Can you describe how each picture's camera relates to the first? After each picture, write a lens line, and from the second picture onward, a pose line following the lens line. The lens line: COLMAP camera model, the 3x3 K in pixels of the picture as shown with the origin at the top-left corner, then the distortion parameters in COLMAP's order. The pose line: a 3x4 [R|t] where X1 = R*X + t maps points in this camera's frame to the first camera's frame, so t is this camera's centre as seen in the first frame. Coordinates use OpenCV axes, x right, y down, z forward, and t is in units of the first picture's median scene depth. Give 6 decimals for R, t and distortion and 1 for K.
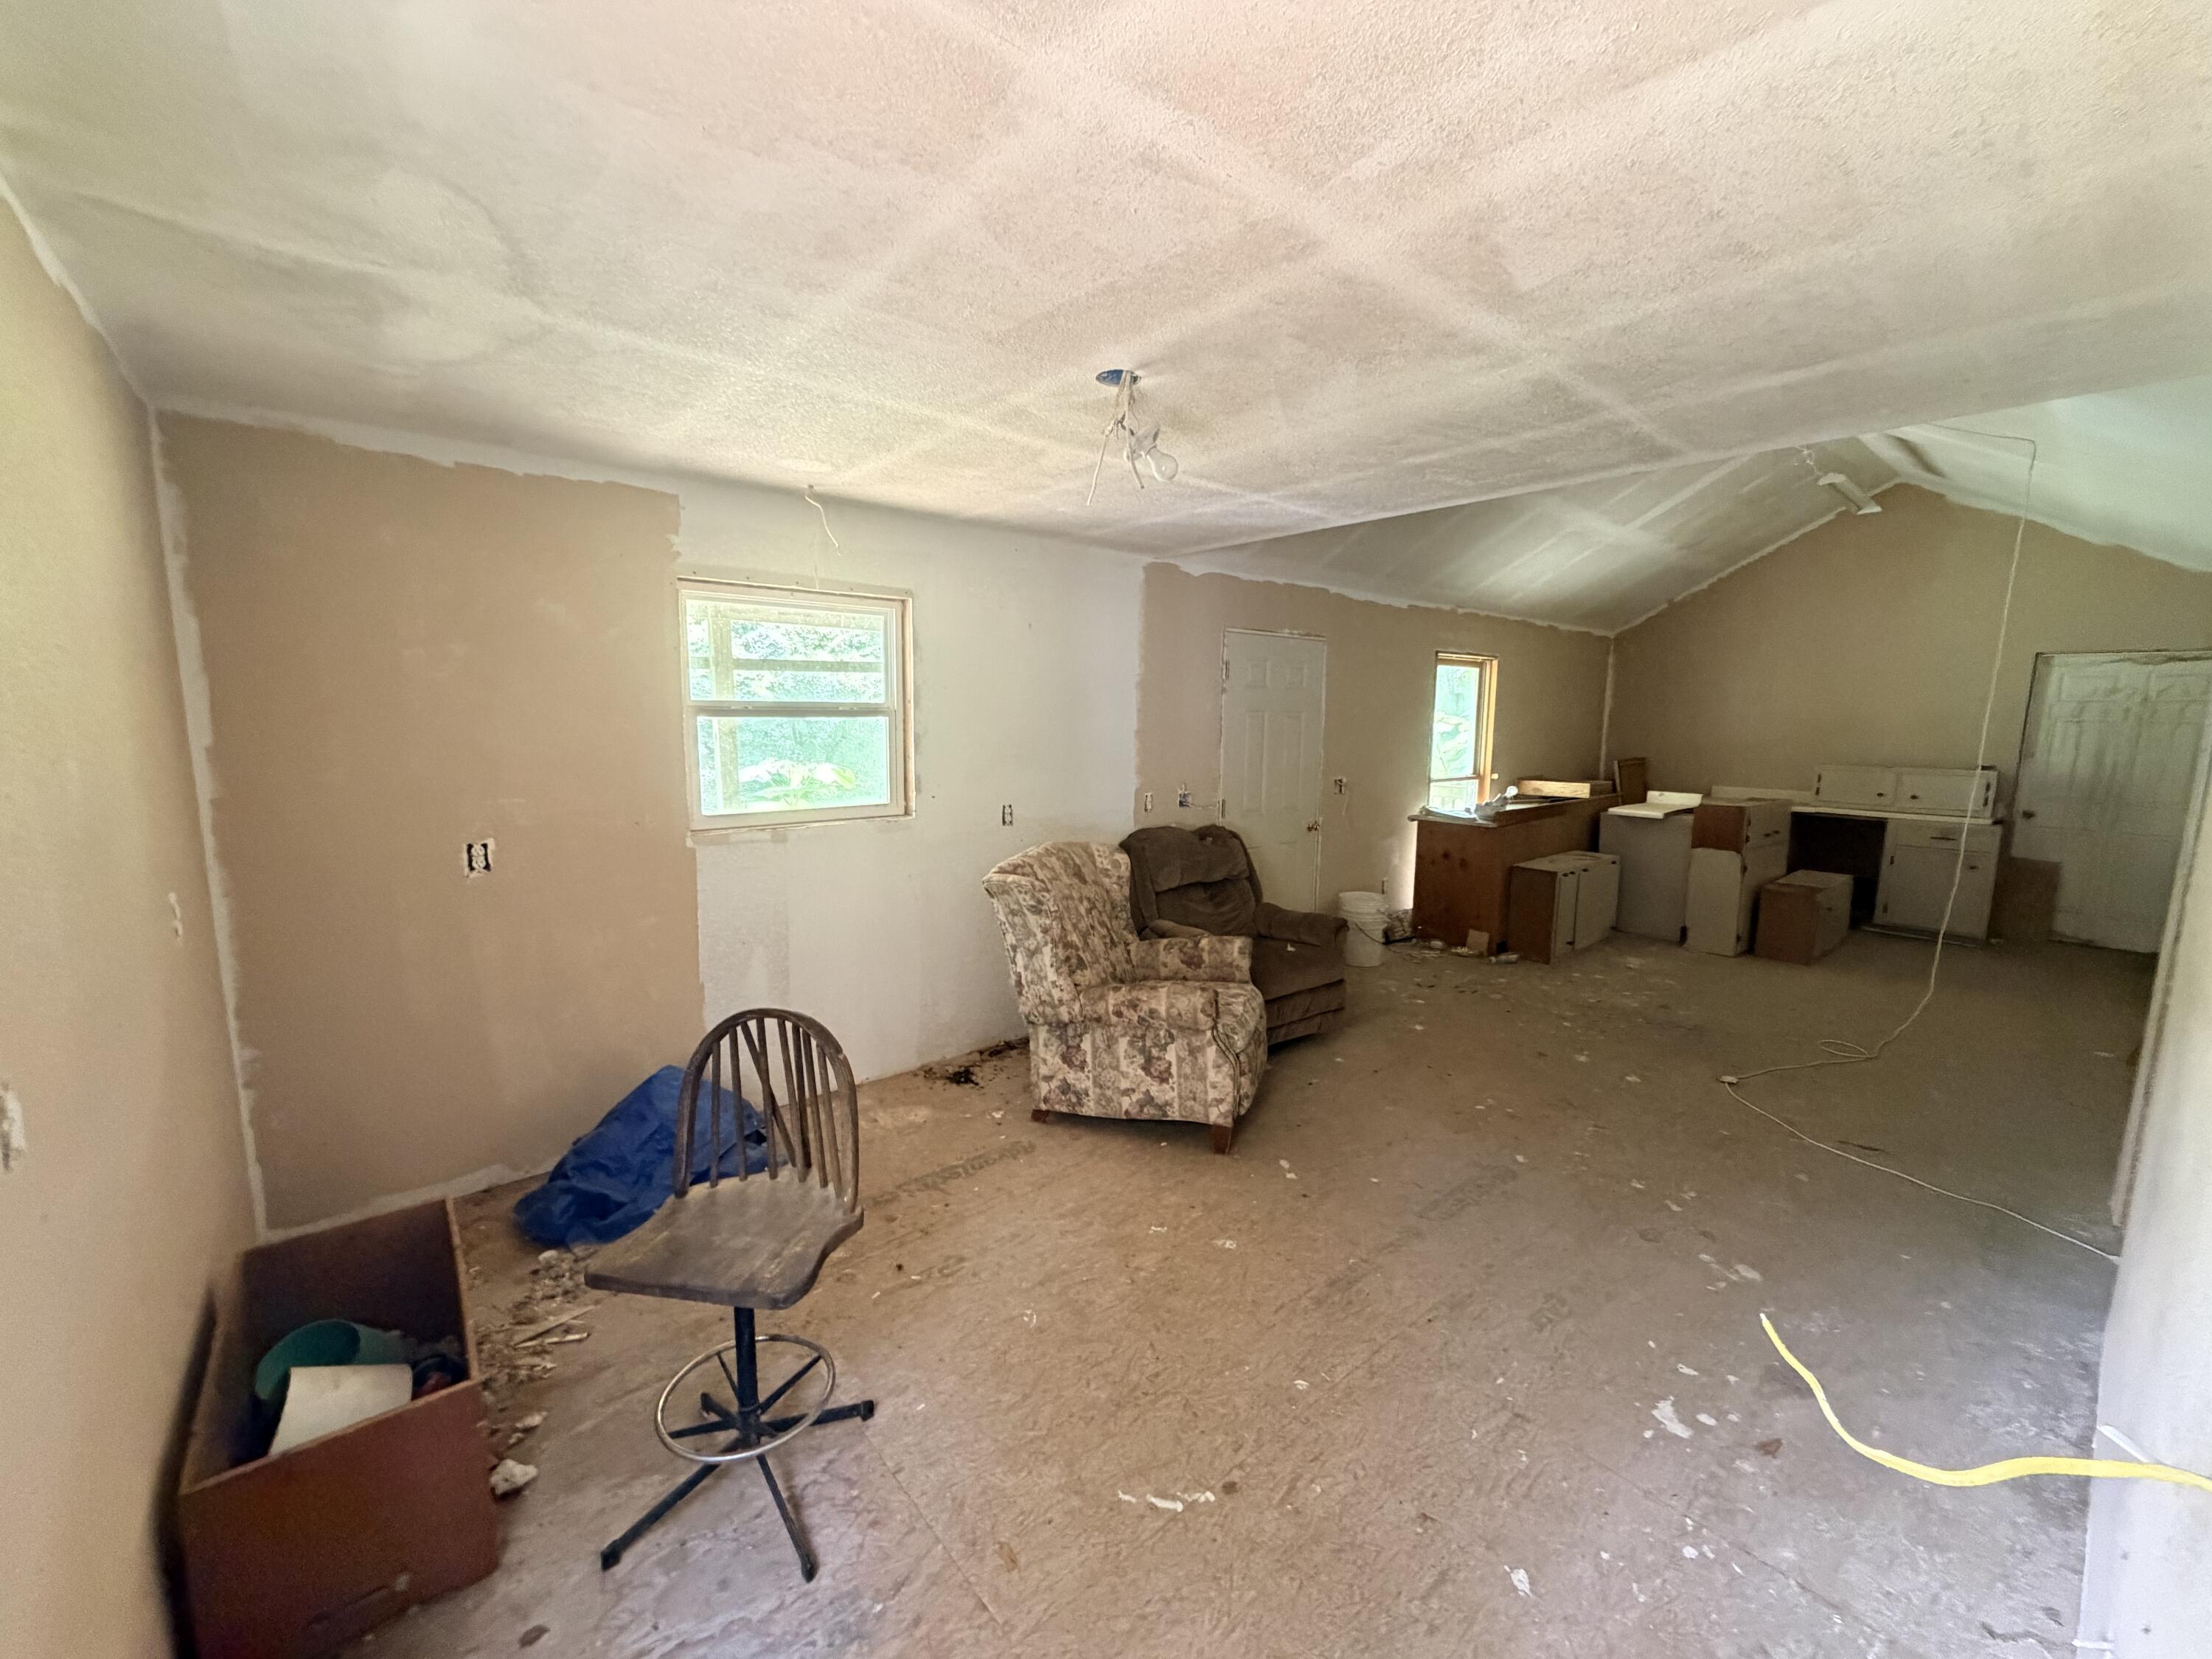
lens RADIAL K [[881.6, 0, 1106.1], [0, 881.6, 828.7], [0, 0, 1]] dist [0.003832, 0.000494]
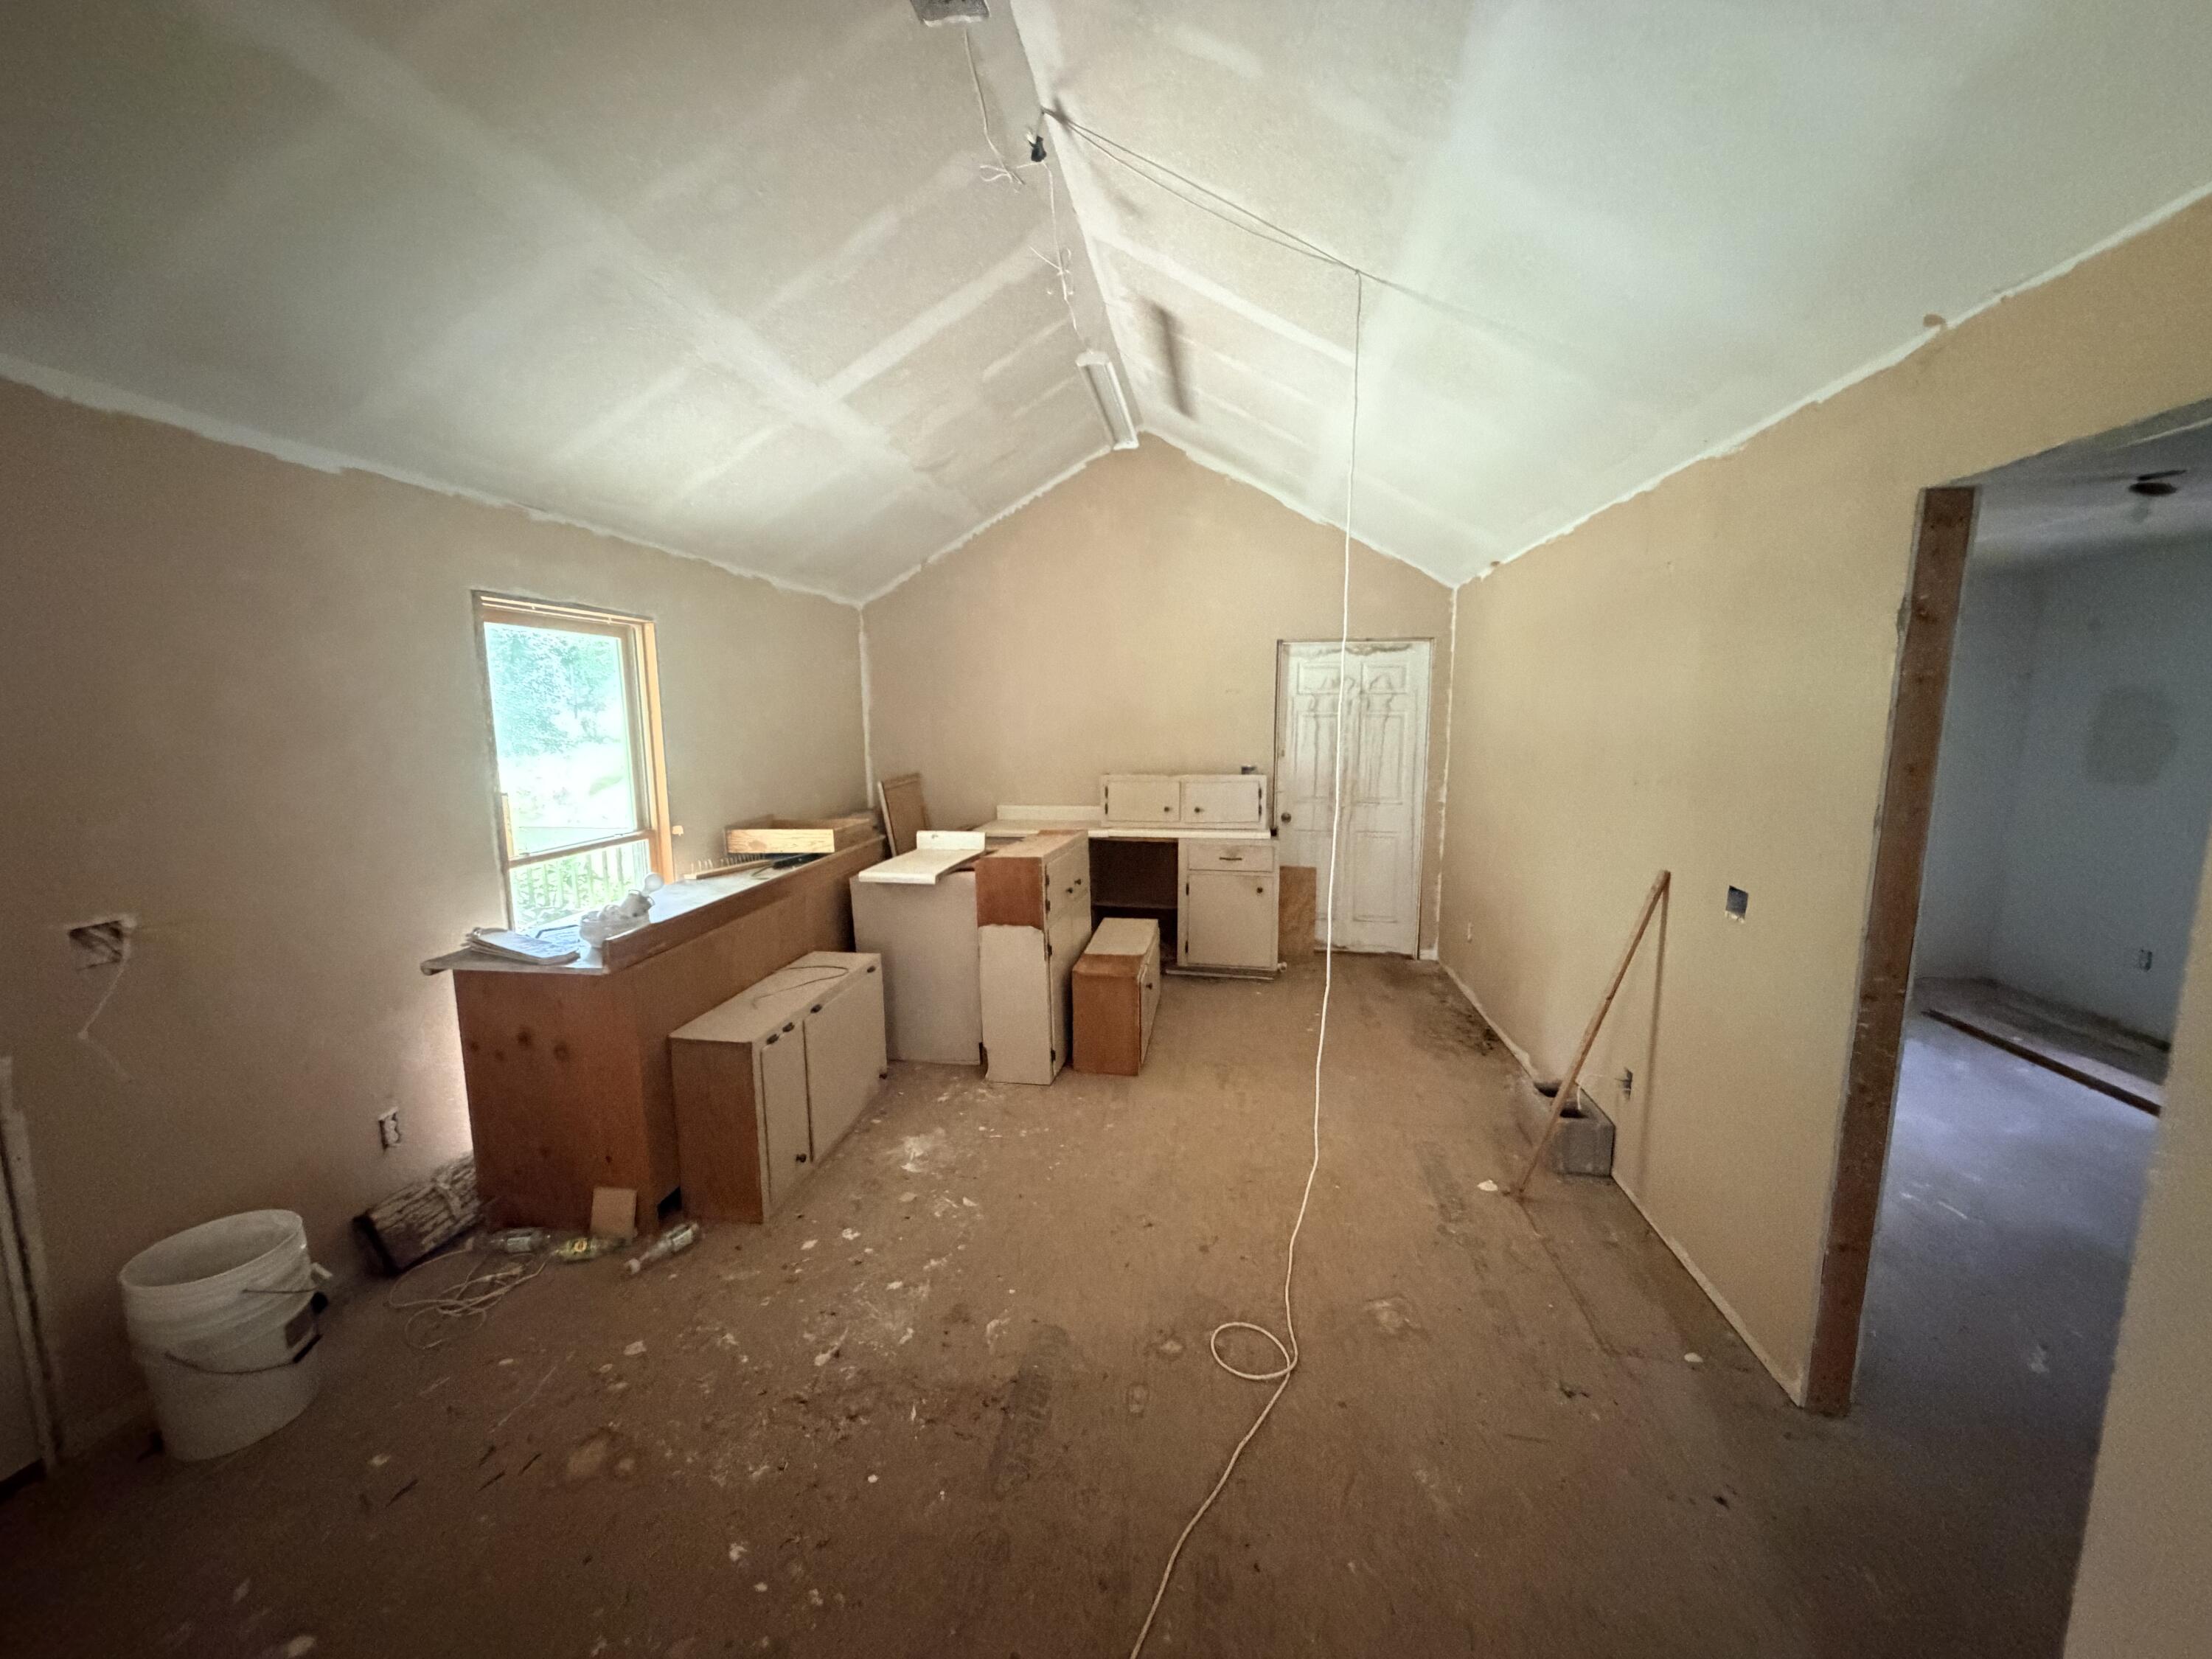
lens RADIAL K [[881.6, 0, 1102.5], [0, 881.6, 835.6], [0, 0, 1]] dist [0.003832, 0.000494]
pose [[0.754943, -0.108363, 0.646776, 0.317049], [0.102843, 0.993613, 0.046431, -0.061789], [-0.647676, 0.031464, 0.761266, 0.443535]]
